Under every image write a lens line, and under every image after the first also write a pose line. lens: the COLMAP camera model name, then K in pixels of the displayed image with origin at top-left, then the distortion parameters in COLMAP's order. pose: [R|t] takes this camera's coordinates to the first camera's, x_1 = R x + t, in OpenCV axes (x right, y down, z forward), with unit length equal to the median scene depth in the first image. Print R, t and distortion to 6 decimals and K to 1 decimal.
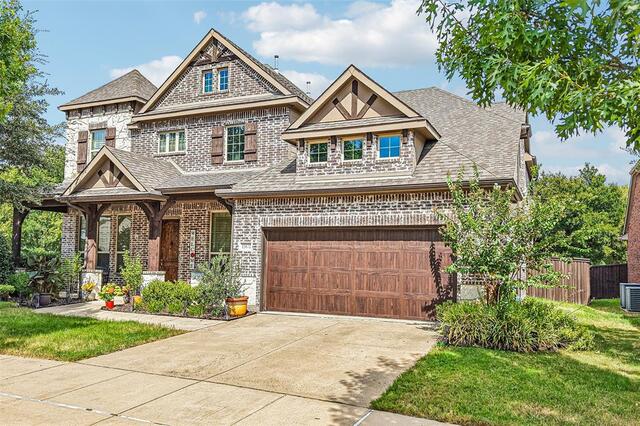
lens RADIAL K [[512.3, 0, 316.5], [0, 512.3, 213.1], [0, 0, 1]] dist [0.000549, -0.004675]
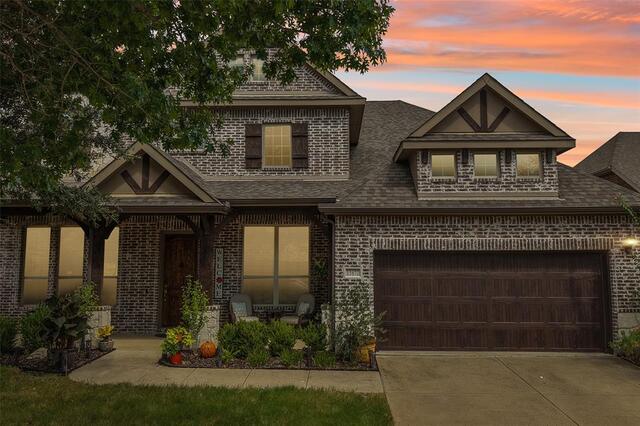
lens RADIAL K [[498.2, 0, 320.0], [0, 498.2, 200.6], [0, 0, 1]] dist [0.000590, -0.005581]
pose [[0.934073, 0.030227, 0.355800, -0.483667], [-0.019358, 0.999232, -0.034071, -0.023947], [-0.356556, 0.024937, 0.933941, 0.268089]]
